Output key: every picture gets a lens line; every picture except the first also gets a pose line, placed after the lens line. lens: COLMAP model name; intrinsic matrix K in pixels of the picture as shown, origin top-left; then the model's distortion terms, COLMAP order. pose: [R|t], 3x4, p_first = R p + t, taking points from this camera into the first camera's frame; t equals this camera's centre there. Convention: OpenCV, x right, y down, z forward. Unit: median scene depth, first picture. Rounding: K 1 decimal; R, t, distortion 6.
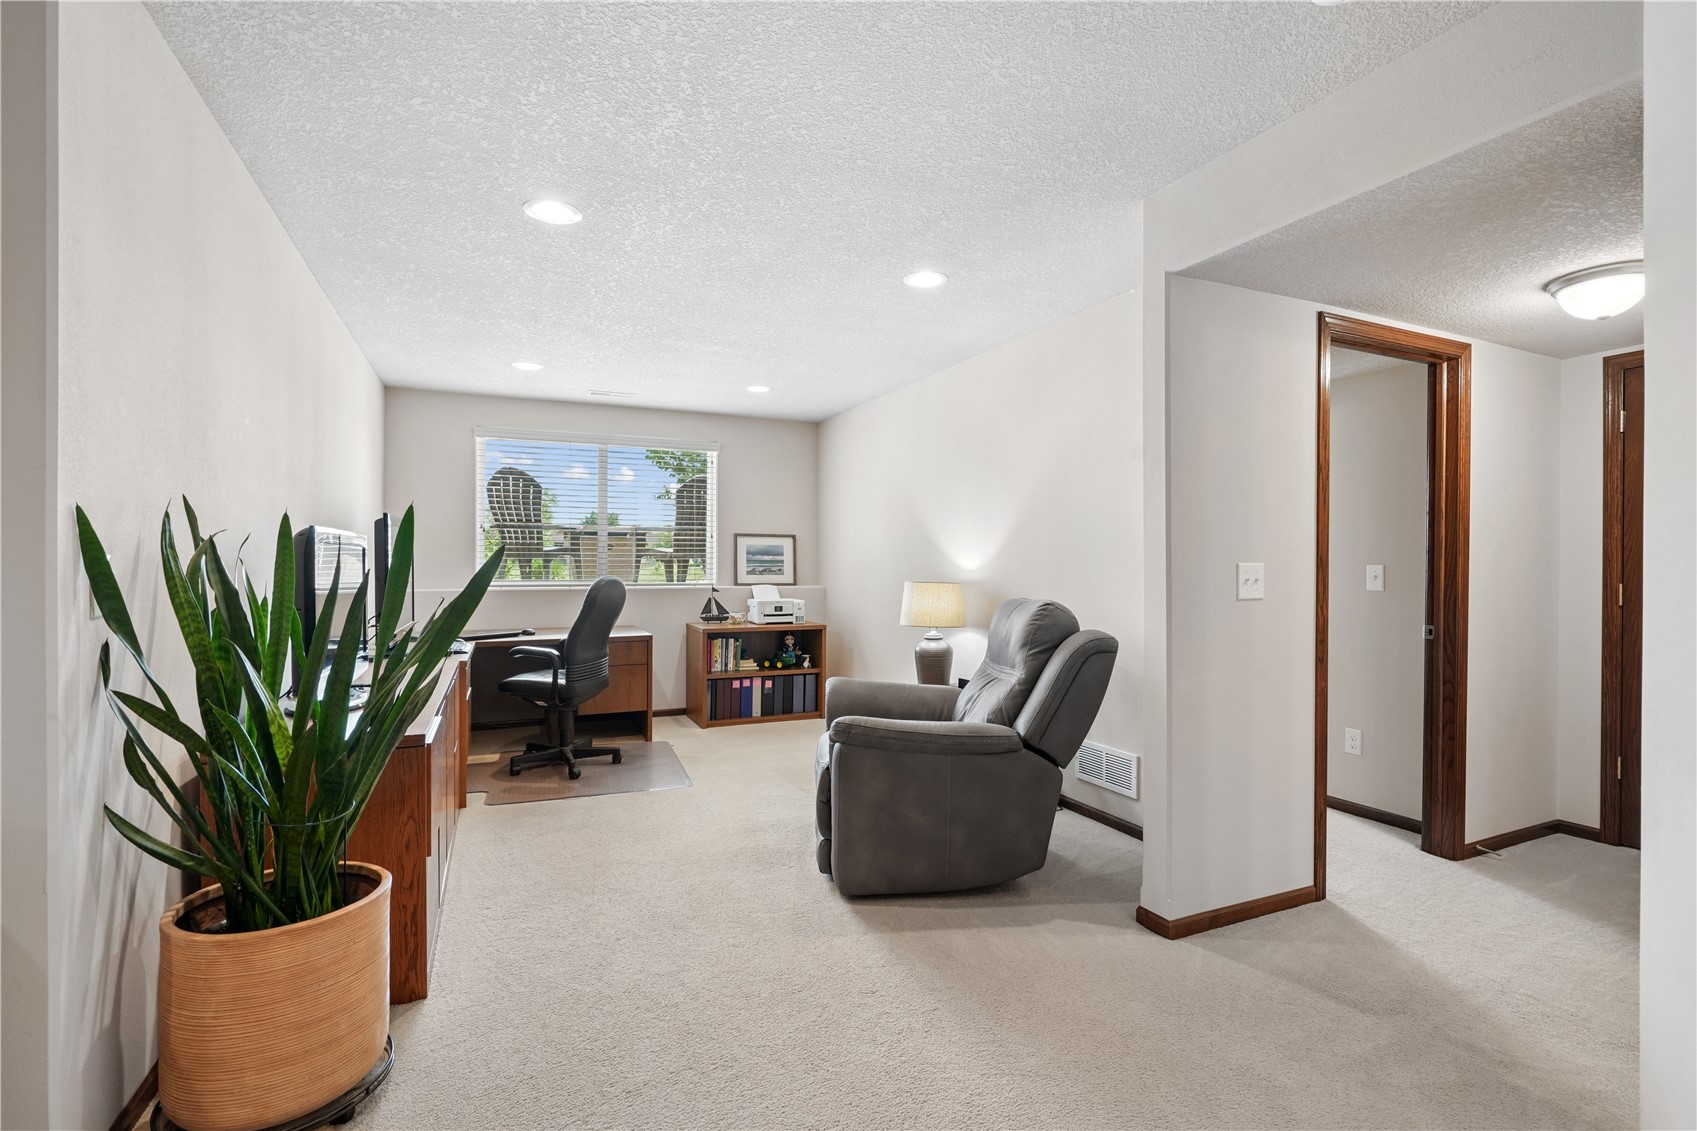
lens RADIAL K [[778.9, 0, 849.3], [0, 778.9, 567.8], [0, 0, 1]] dist [-0.004154, -0.000350]
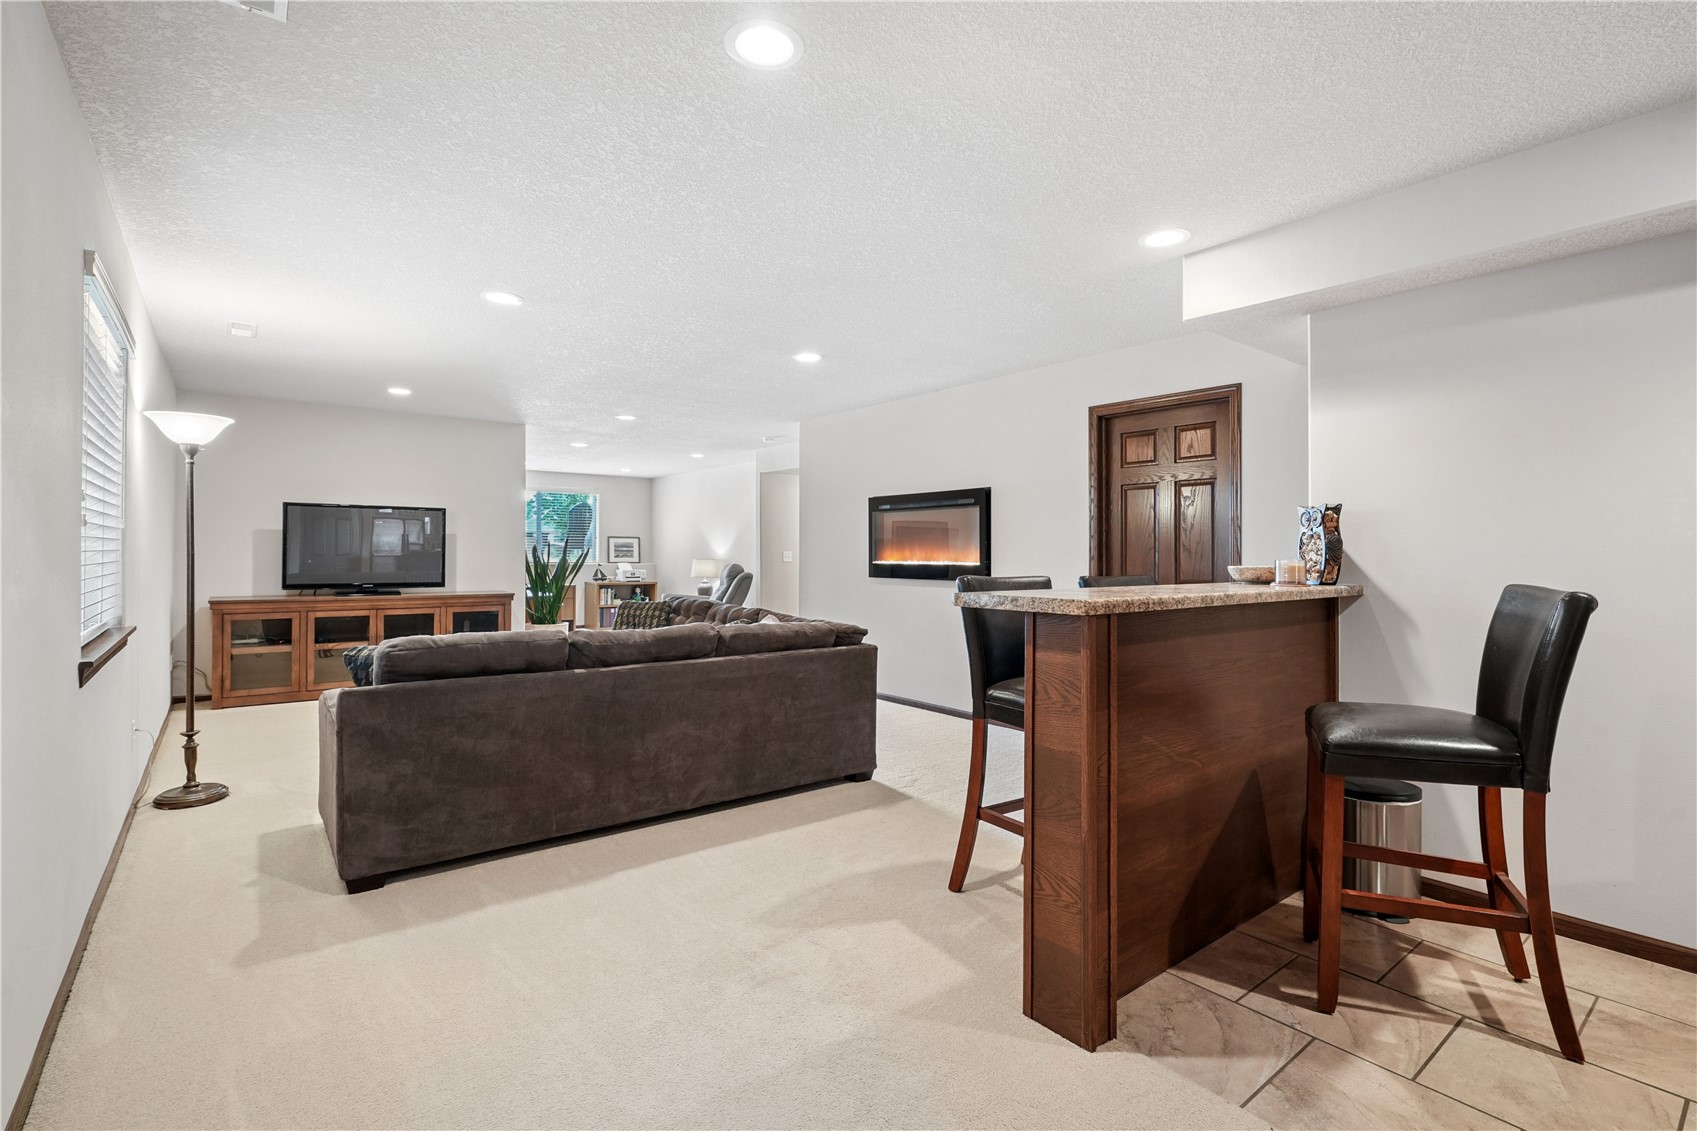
lens RADIAL K [[778.9, 0, 849.4], [0, 778.9, 557.1], [0, 0, 1]] dist [-0.004154, -0.000350]
pose [[0.971883, 0.000756, 0.235463, -0.020466], [-0.000730, 1.000000, -0.000198, 0.008391], [-0.235463, 0.000020, 0.971883, -1.095995]]
